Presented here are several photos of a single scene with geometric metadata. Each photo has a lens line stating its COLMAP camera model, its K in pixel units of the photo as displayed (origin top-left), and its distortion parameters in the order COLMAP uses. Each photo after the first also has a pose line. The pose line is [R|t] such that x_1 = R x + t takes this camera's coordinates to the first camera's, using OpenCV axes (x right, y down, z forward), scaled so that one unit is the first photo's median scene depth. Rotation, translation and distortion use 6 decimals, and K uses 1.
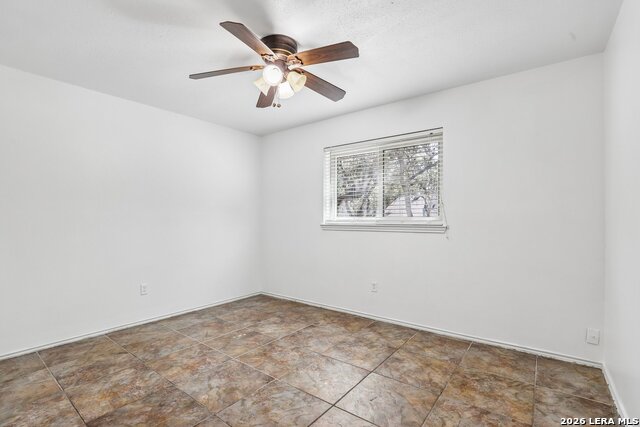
lens RADIAL K [[295.5, 0, 323.7], [0, 295.5, 215.3], [0, 0, 1]] dist [-0.037540, 0.008816]
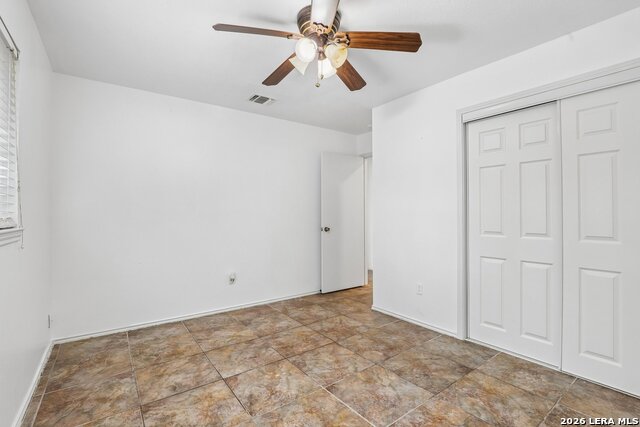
lens RADIAL K [[295.5, 0, 323.7], [0, 295.5, 215.3], [0, 0, 1]] dist [-0.037540, 0.008816]
pose [[-0.961269, 0.005164, 0.275562, -0.426180], [0.004306, 0.999984, -0.003717, 0.022690], [-0.275577, -0.002386, -0.961276, 1.923049]]
